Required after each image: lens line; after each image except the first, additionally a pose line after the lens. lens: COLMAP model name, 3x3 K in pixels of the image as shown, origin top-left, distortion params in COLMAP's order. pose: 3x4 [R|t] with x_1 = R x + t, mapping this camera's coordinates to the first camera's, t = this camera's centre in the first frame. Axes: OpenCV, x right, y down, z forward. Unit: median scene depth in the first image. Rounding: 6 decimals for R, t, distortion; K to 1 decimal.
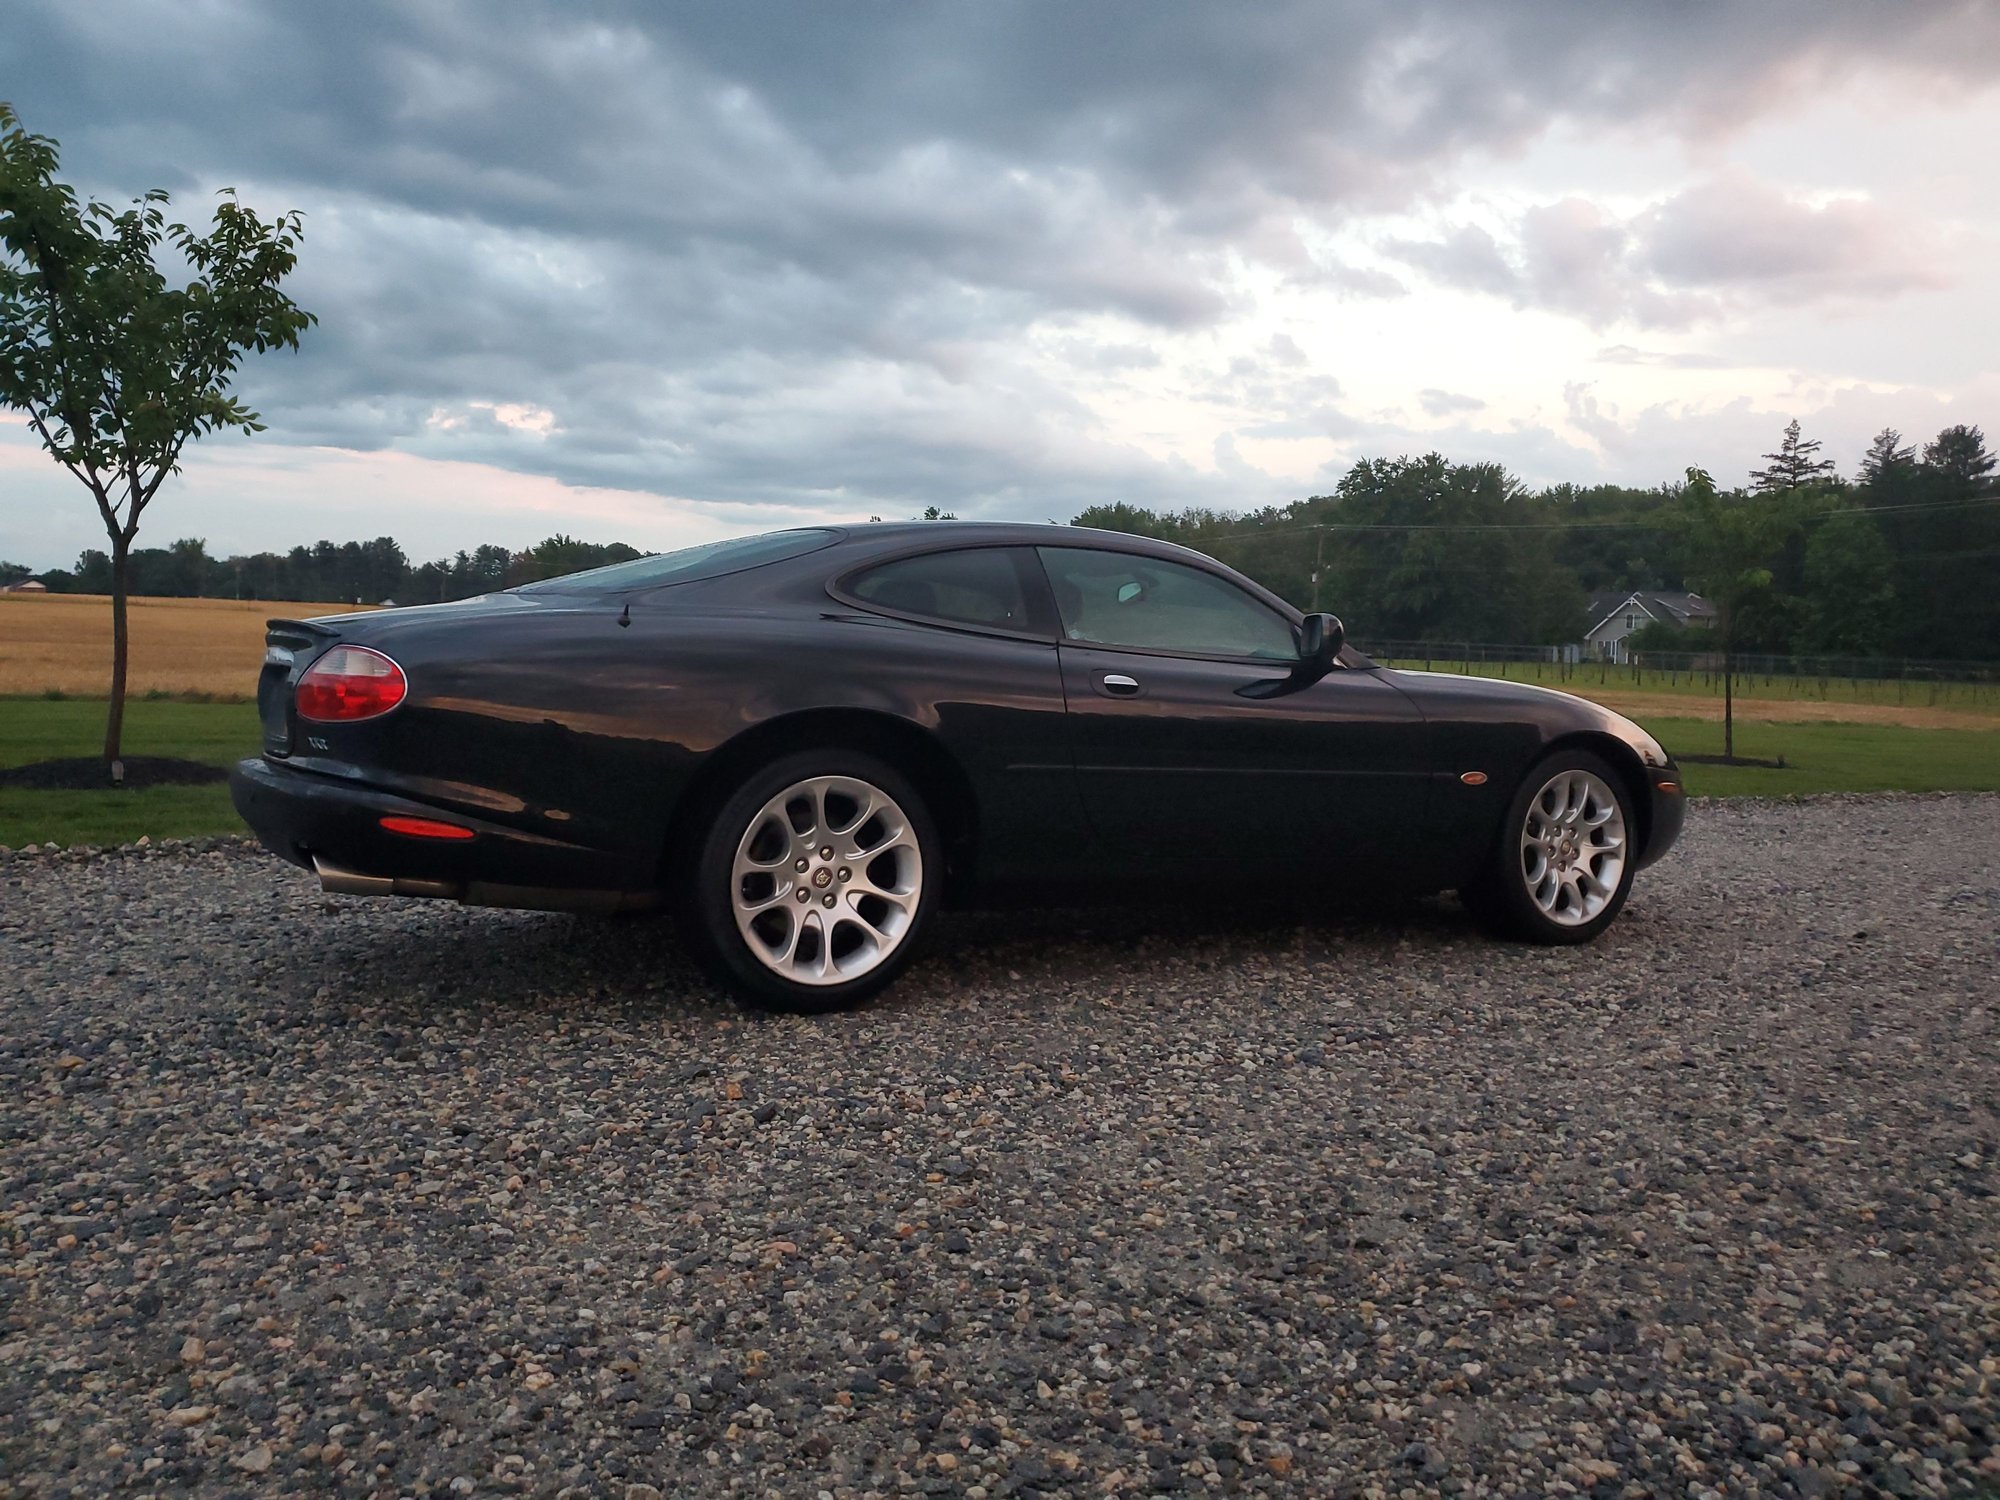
lens RADIAL K [[1565.3, 0, 1000.0], [0, 1565.3, 750.0], [0, 0, 1]] dist [0.020861, -0.000575]
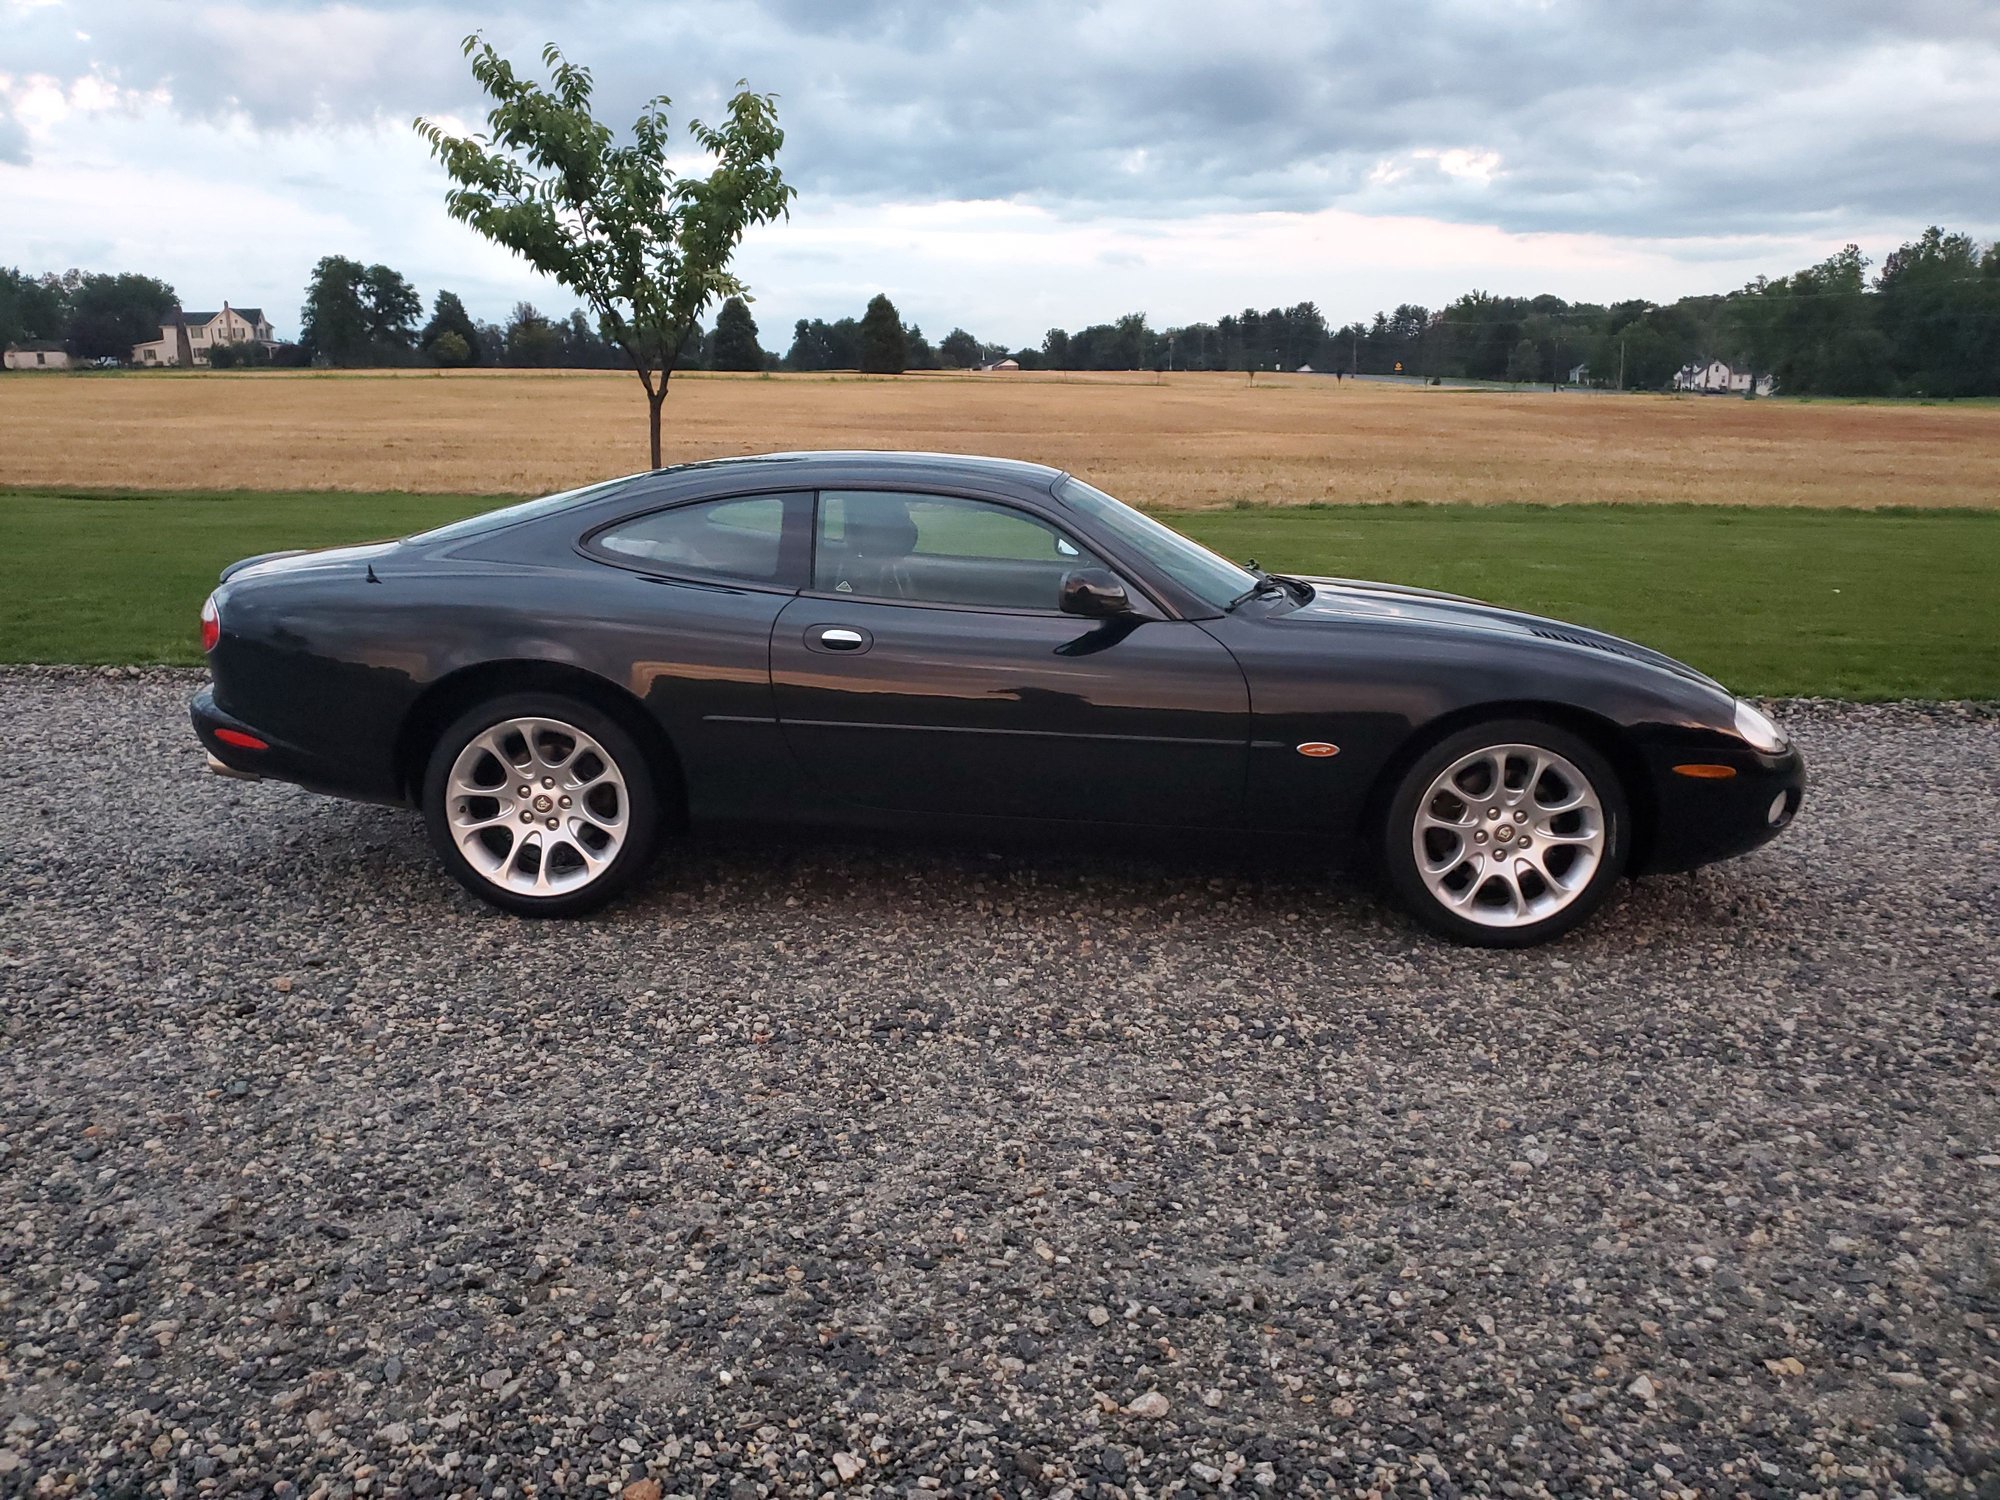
lens RADIAL K [[1582.1, 0, 1000.0], [0, 1582.1, 750.0], [0, 0, 1]] dist [-0.006836, 0.002794]
pose [[0.837909, 0.100968, -0.536390, 0.782014], [-0.019701, 0.987695, 0.155145, -0.143390], [0.545455, -0.119430, 0.829588, 0.220493]]
